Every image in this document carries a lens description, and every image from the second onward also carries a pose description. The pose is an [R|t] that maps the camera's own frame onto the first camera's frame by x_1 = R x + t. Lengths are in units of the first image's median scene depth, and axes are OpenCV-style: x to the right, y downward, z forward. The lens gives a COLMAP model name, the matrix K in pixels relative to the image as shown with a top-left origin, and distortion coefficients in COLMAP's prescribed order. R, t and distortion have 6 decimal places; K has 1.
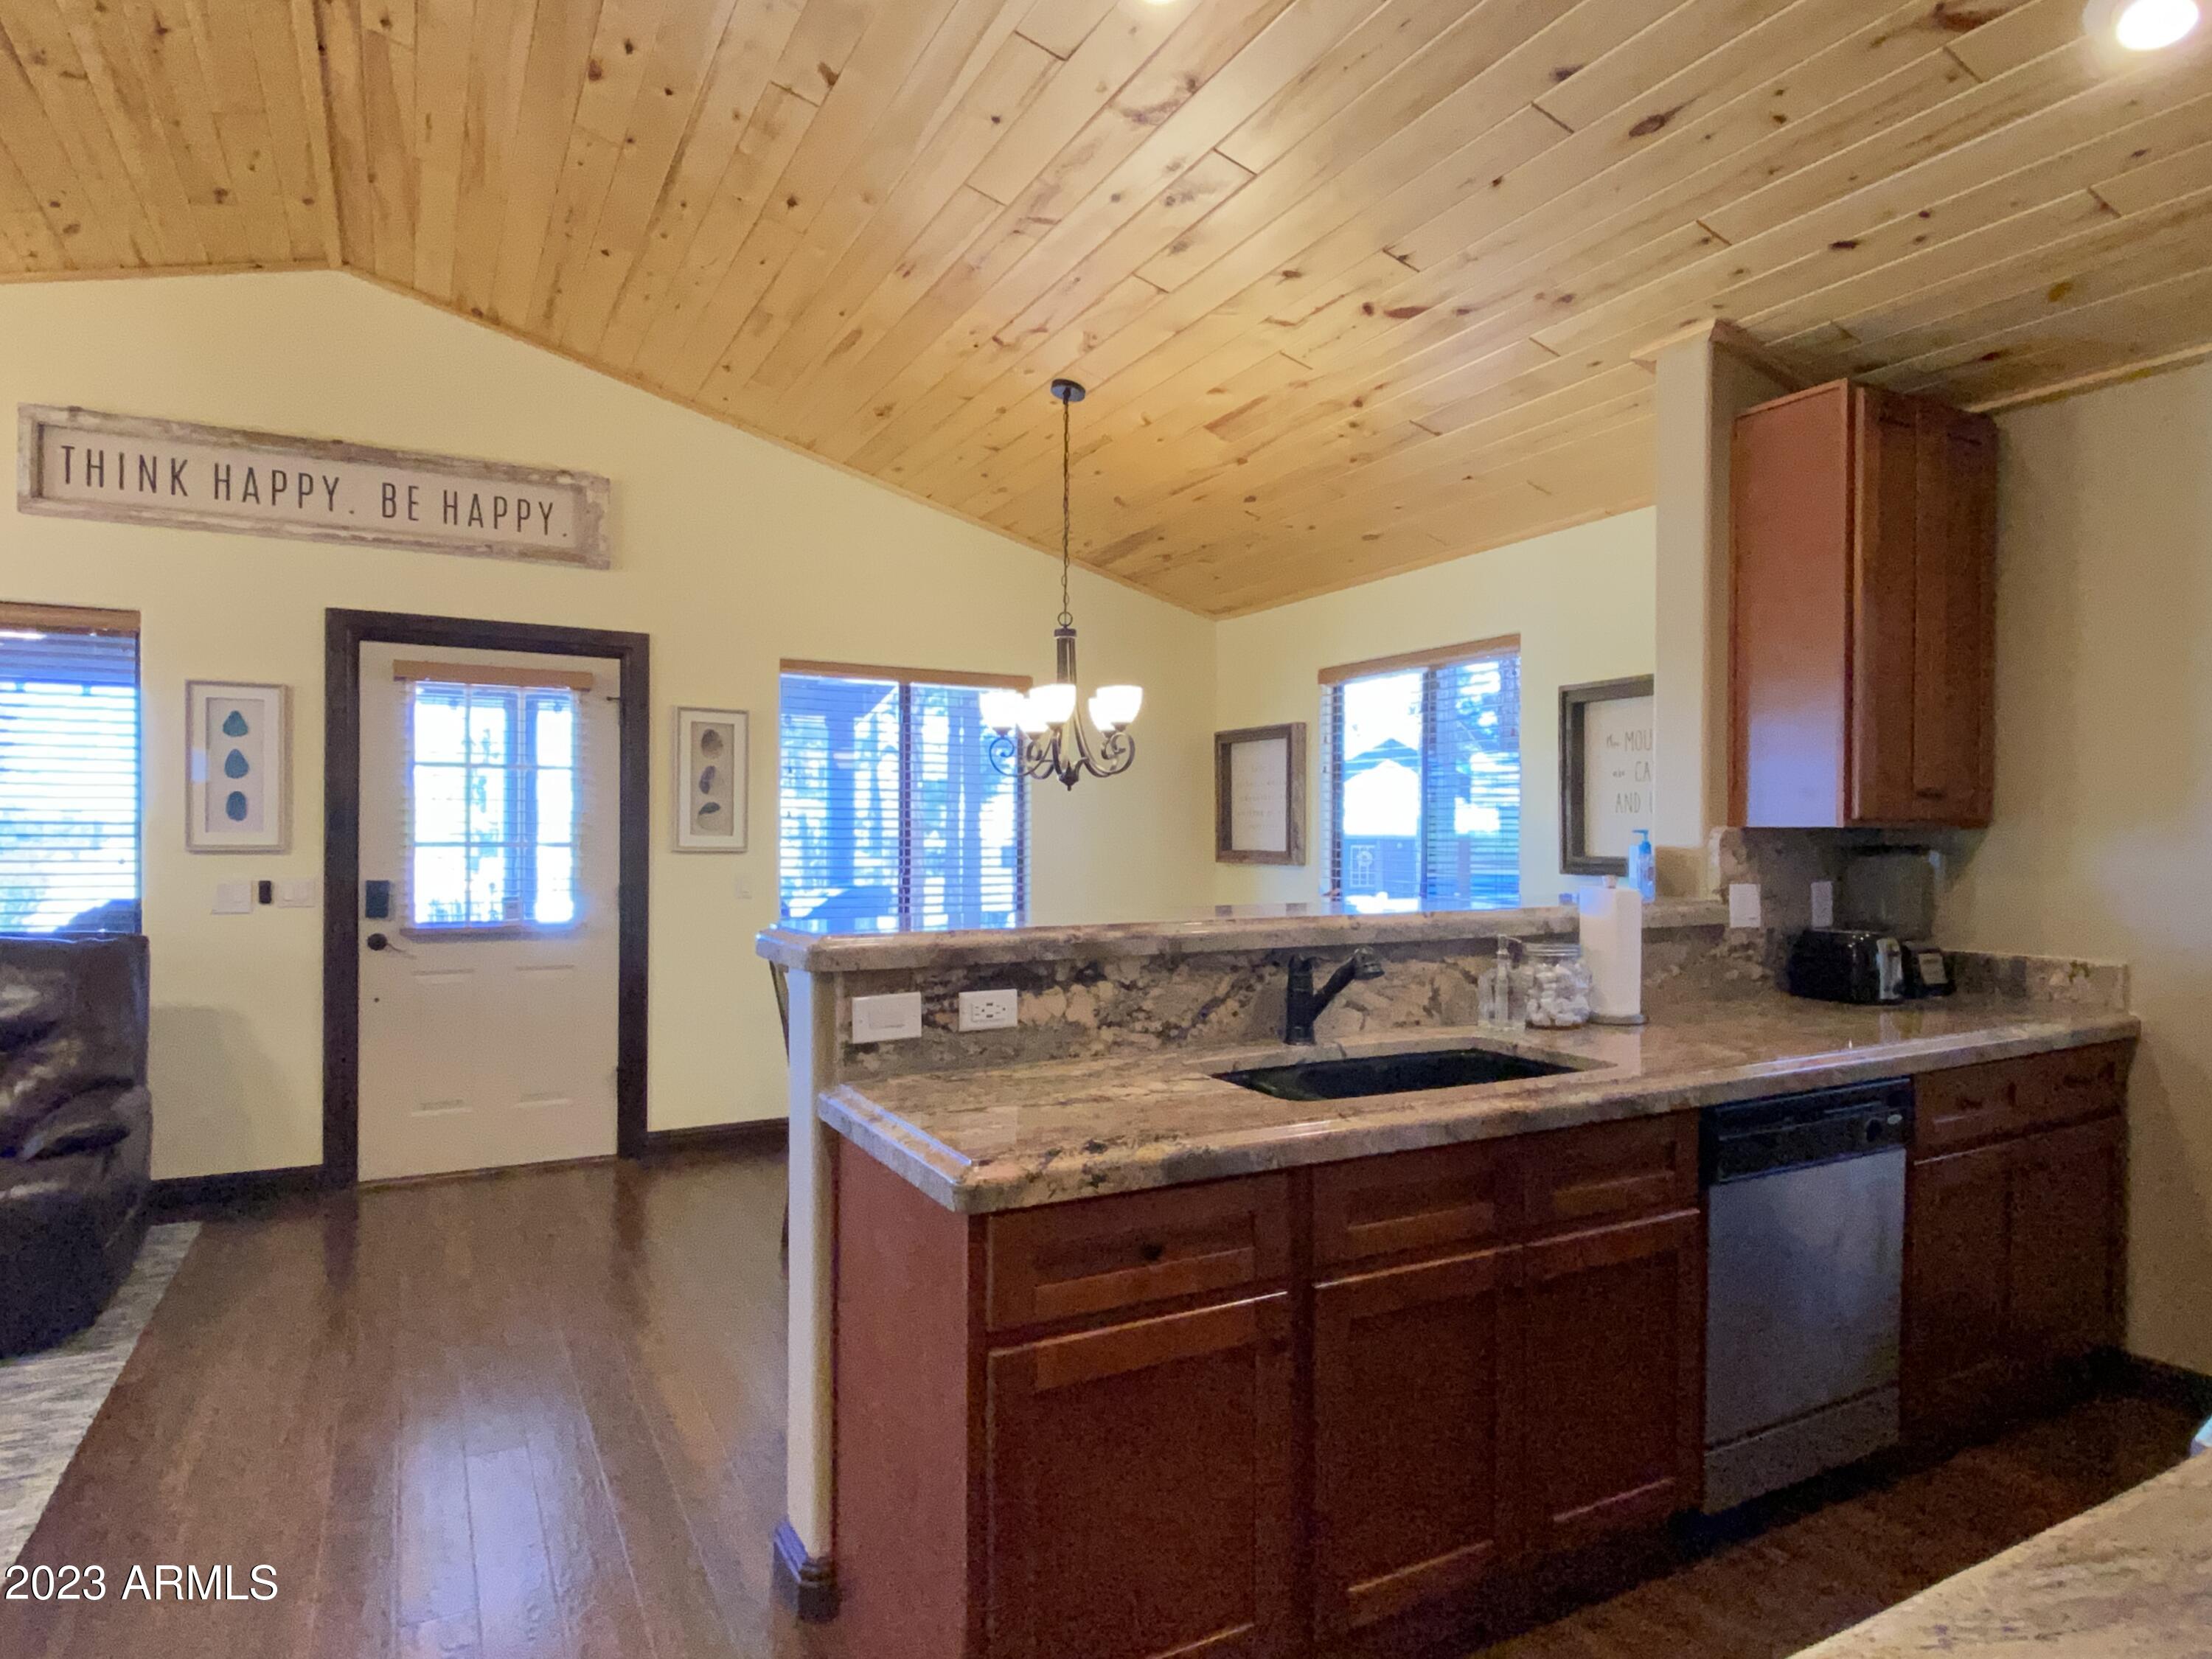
lens RADIAL K [[1275.0, 0, 1087.6], [0, 1275.0, 837.6], [0, 0, 1]] dist [0.040099, -0.039618]
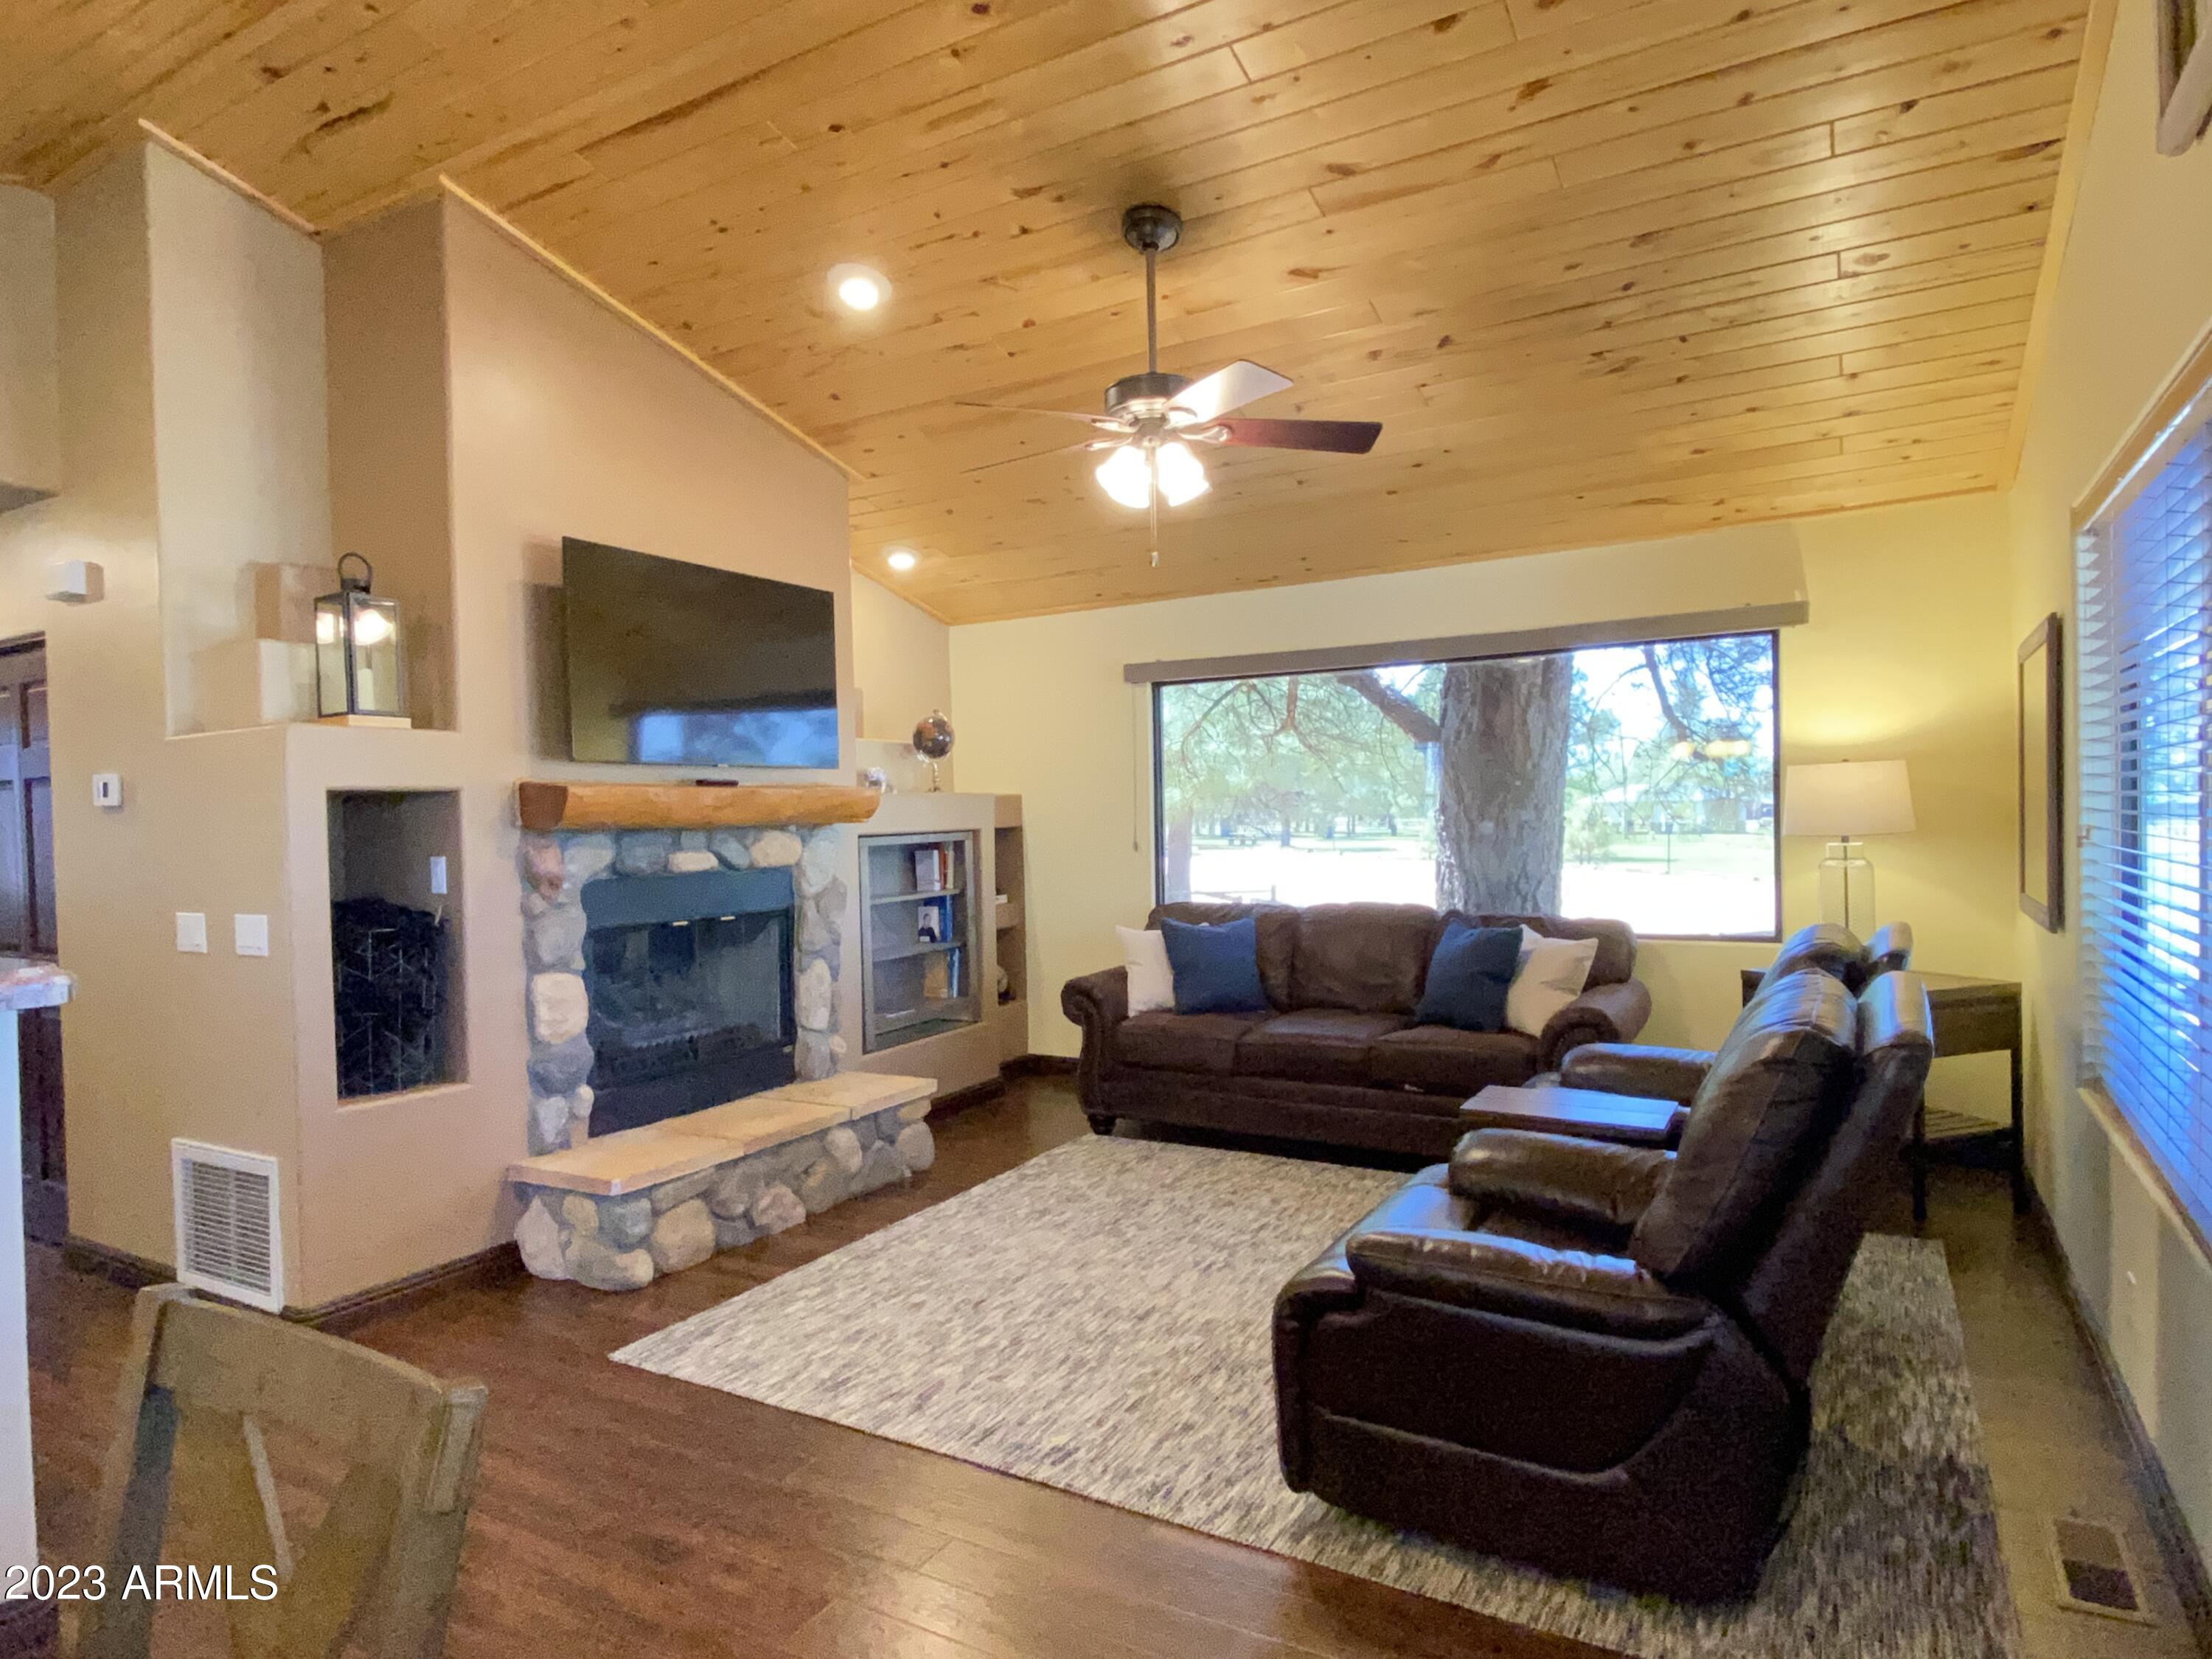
lens RADIAL K [[1275.0, 0, 1100.6], [0, 1275.0, 837.6], [0, 0, 1]] dist [0.040099, -0.039618]
pose [[-0.848485, 0.020732, -0.528813, -0.212267], [0.016511, 0.999783, 0.012704, -0.007797], [0.528961, 0.002048, -0.848643, 1.140347]]
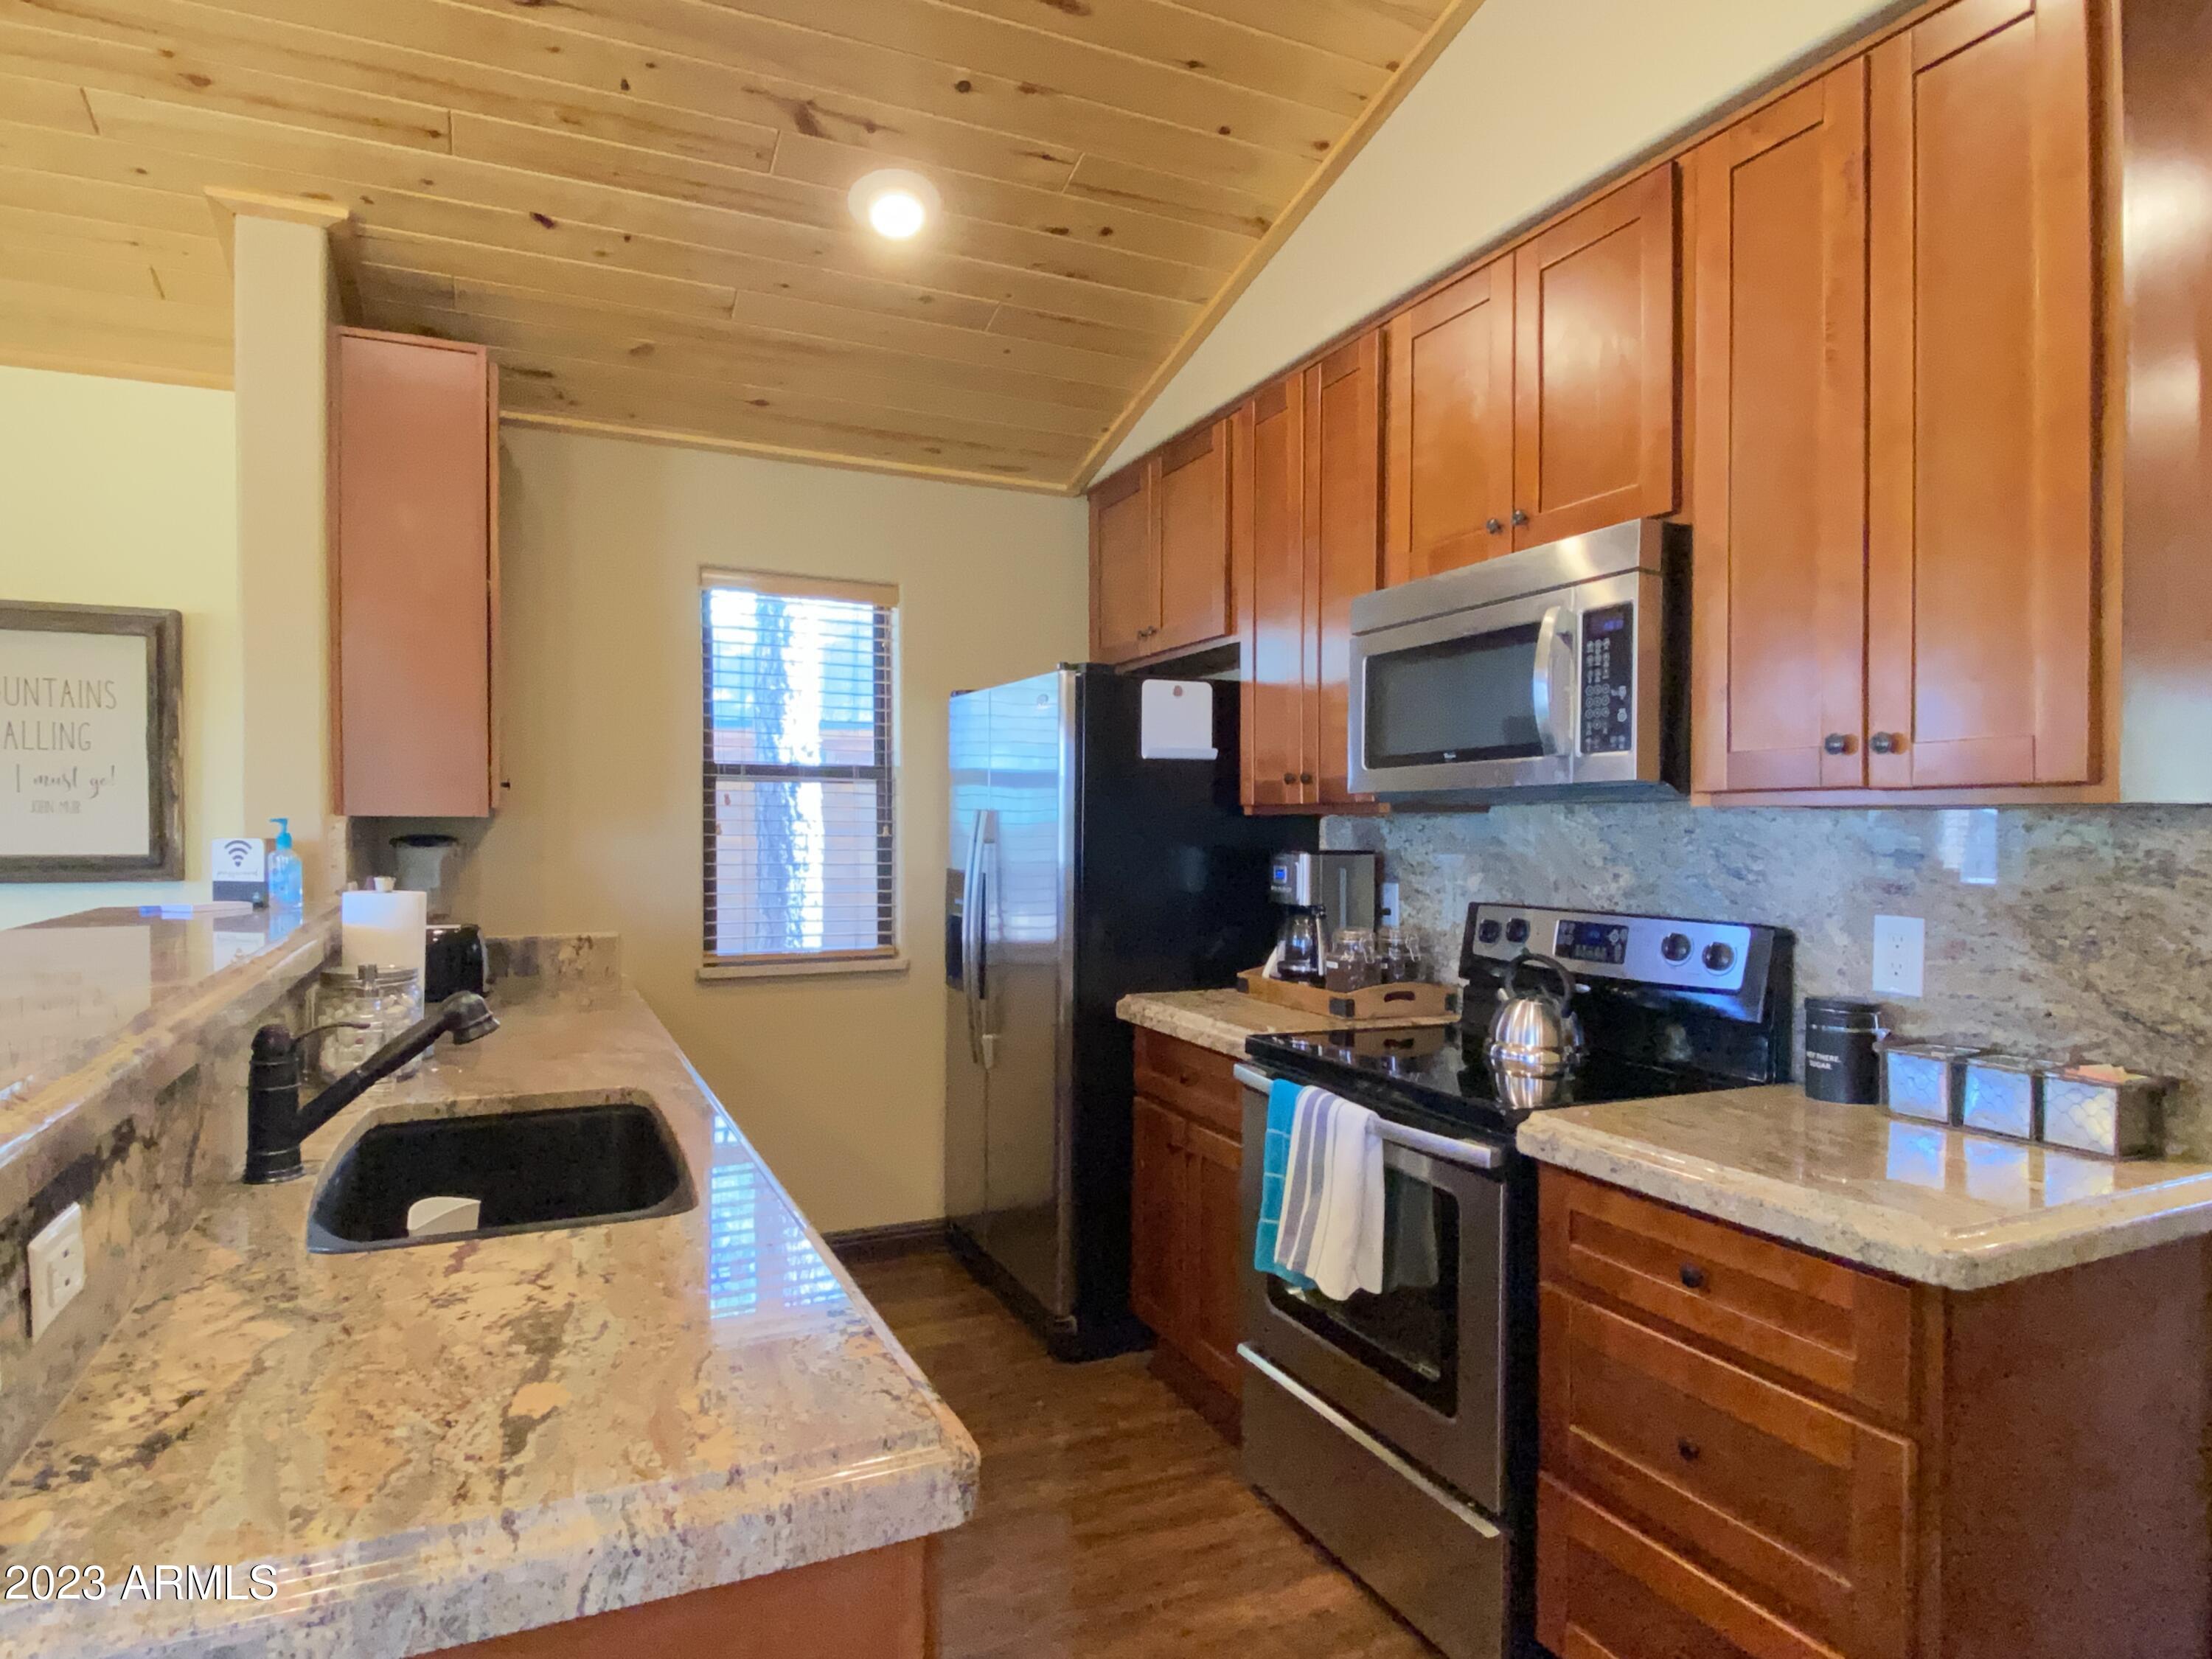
lens RADIAL K [[1275.0, 0, 1099.8], [0, 1275.0, 847.7], [0, 0, 1]] dist [0.040099, -0.039618]
pose [[0.055048, -0.019701, 0.998289, -0.235449], [0.000978, 0.999806, 0.019677, -0.002609], [-0.998483, -0.000106, 0.055056, 0.332285]]
